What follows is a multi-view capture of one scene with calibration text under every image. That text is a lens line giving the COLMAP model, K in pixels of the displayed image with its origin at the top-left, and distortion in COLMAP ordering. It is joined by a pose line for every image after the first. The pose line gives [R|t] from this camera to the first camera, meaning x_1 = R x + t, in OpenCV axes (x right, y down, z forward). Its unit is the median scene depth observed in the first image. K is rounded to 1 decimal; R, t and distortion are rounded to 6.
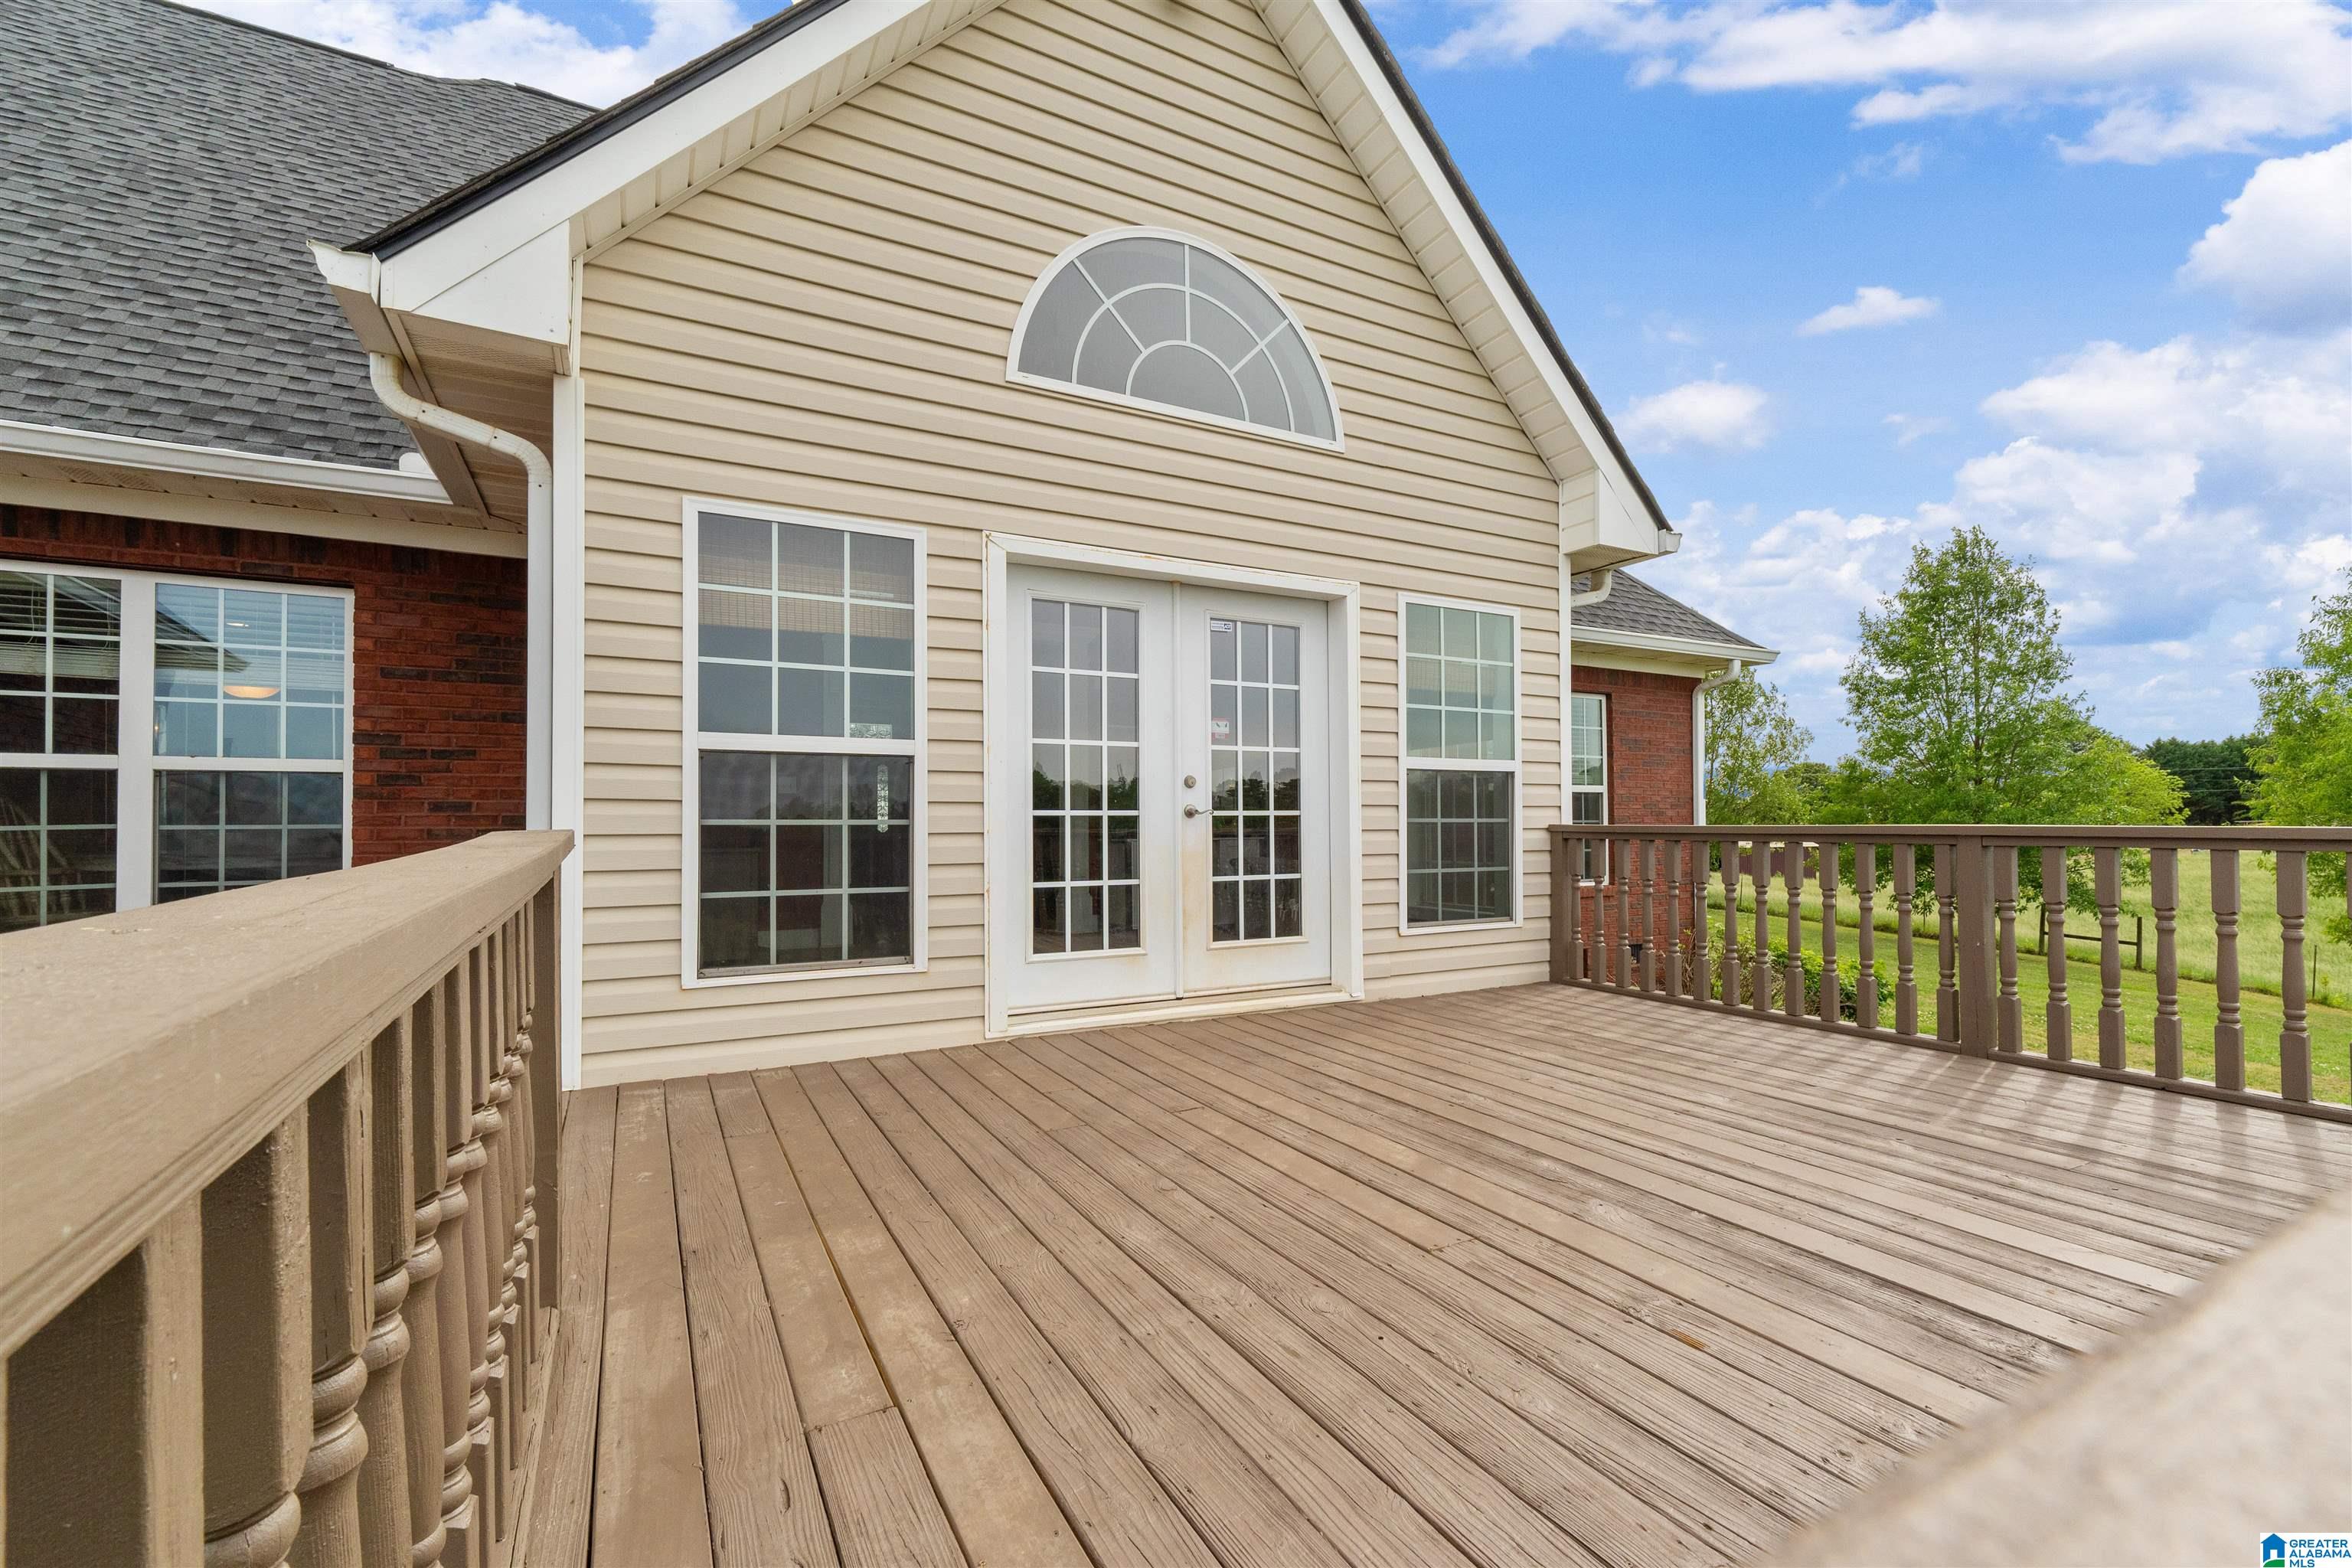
lens RADIAL K [[1042.8, 0, 1183.8], [0, 1042.8, 797.3], [0, 0, 1]] dist [0.006426, 0.000083]
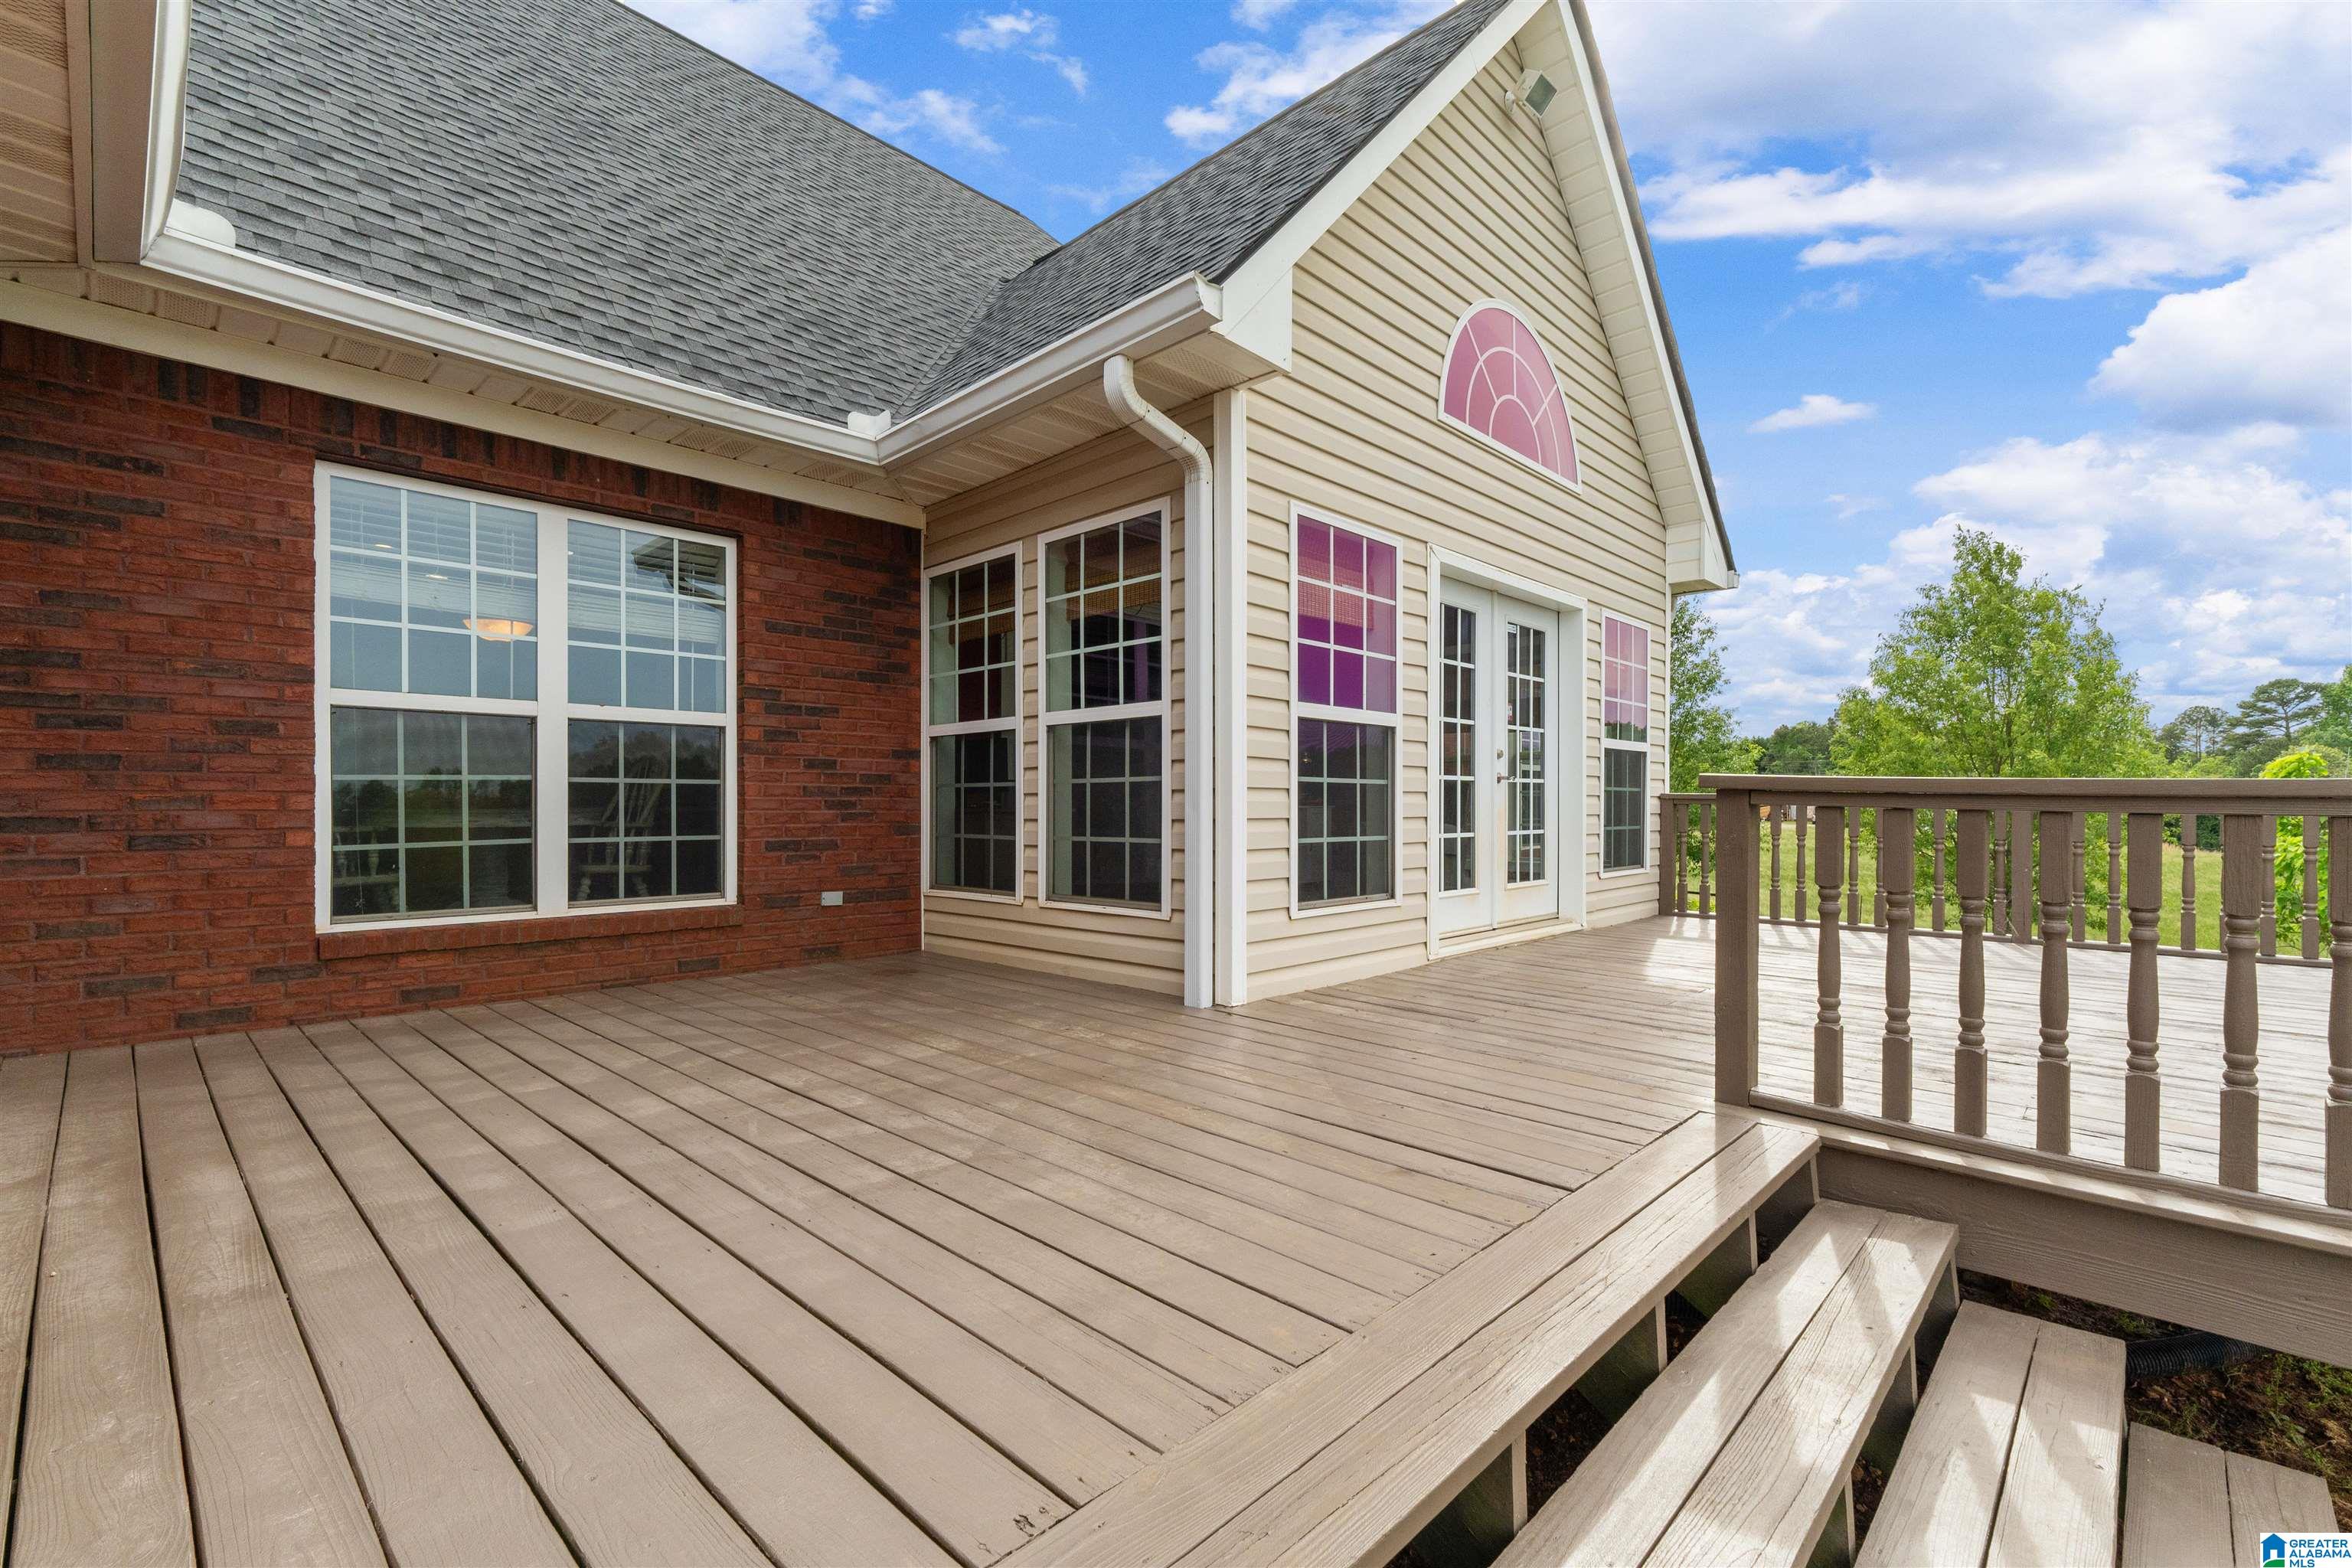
lens RADIAL K [[1042.8, 0, 1195.5], [0, 1042.8, 794.6], [0, 0, 1]] dist [0.006426, 0.000083]
pose [[0.950739, 0.008629, 0.309872, -0.687255], [-0.015032, 0.999720, 0.018282, 0.015310], [-0.309627, -0.022040, 0.950603, -0.062055]]
